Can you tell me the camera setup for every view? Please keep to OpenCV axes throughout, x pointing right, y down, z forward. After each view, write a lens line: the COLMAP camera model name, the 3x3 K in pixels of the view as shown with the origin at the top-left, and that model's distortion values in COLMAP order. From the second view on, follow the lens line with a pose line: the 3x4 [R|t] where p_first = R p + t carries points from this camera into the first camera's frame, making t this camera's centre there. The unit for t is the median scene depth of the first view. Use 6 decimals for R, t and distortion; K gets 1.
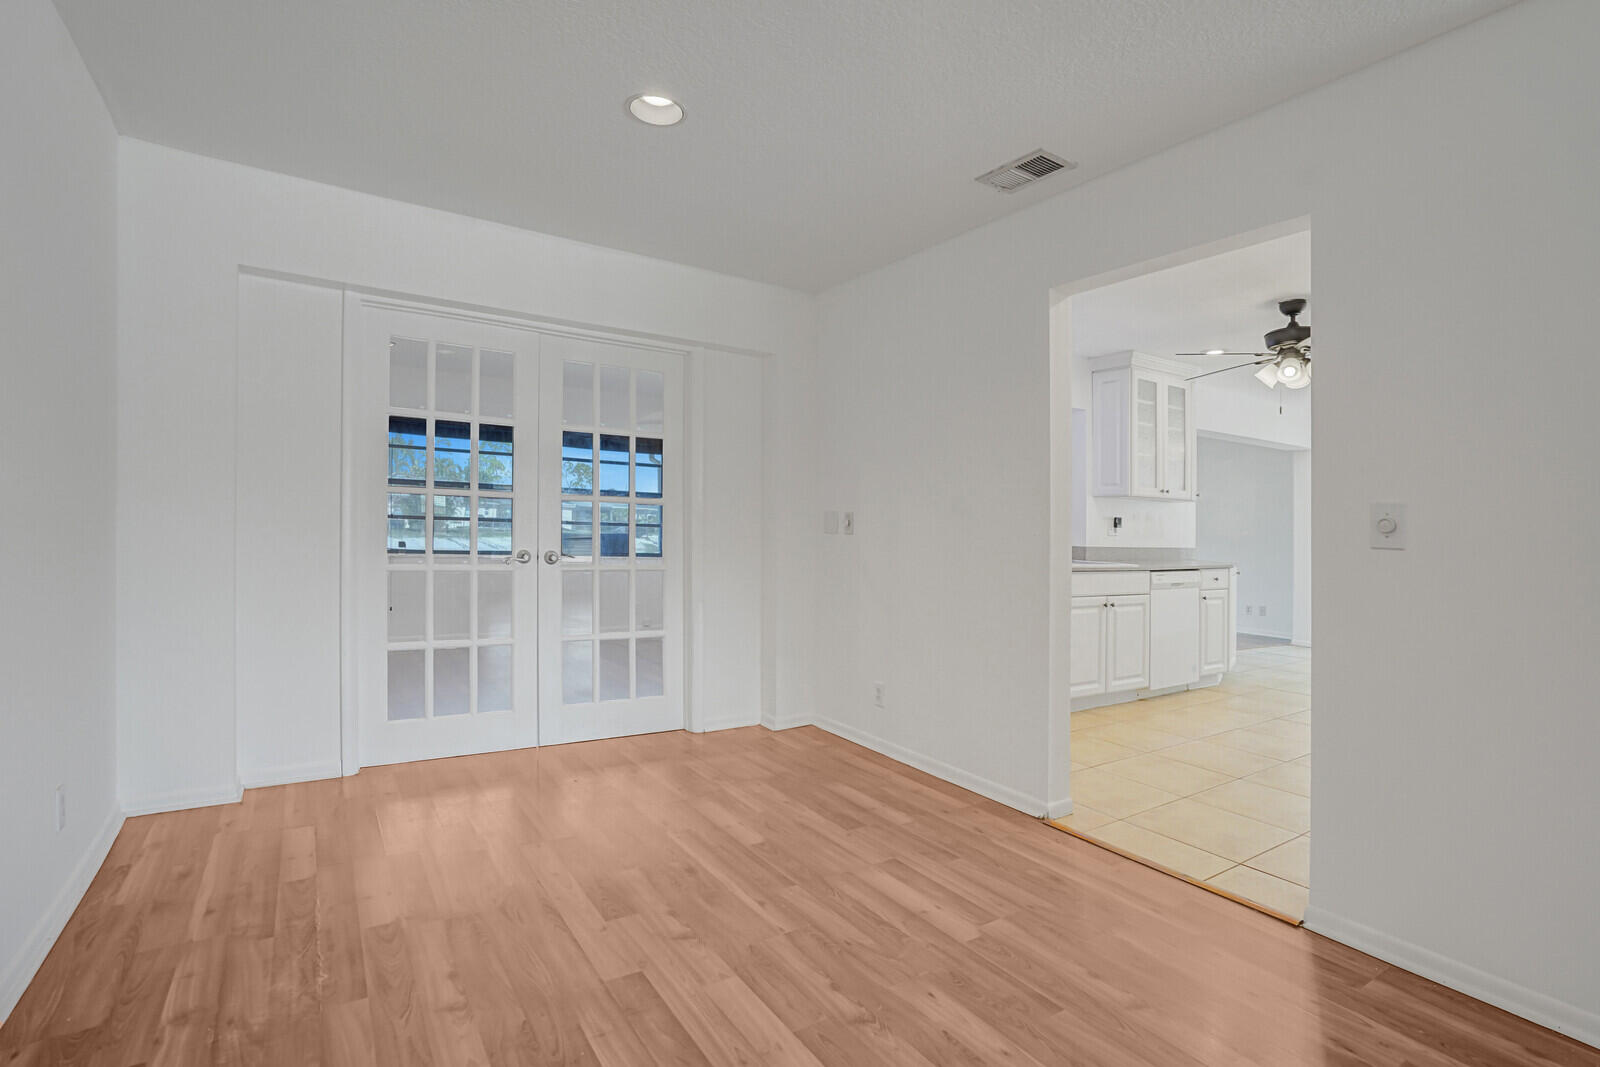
lens RADIAL K [[755.2, 0, 799.7], [0, 755.2, 524.1], [0, 0, 1]] dist [-0.045839, 0.024699]
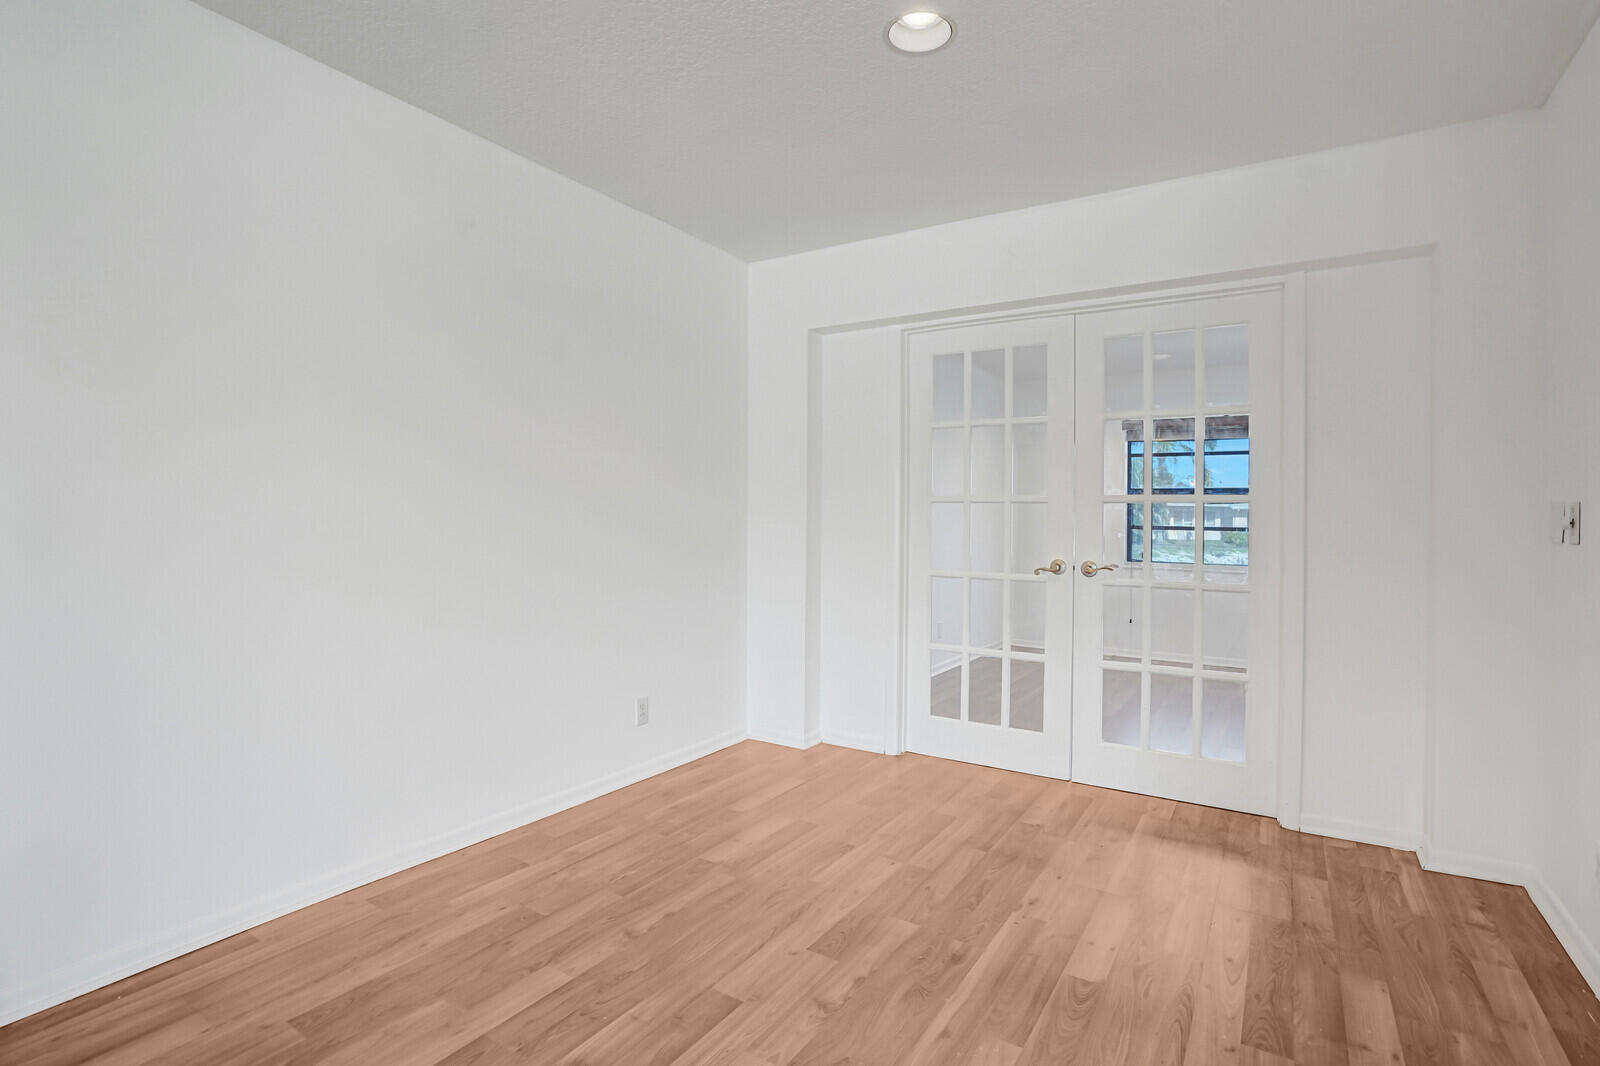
lens RADIAL K [[769.7, 0, 796.3], [0, 769.7, 531.6], [0, 0, 1]] dist [-0.041674, 0.015882]
pose [[0.416412, -0.013883, -0.909070, 0.451893], [0.005708, 0.999904, -0.012655, 0.014640], [0.909158, 0.000081, 0.416451, 0.434822]]
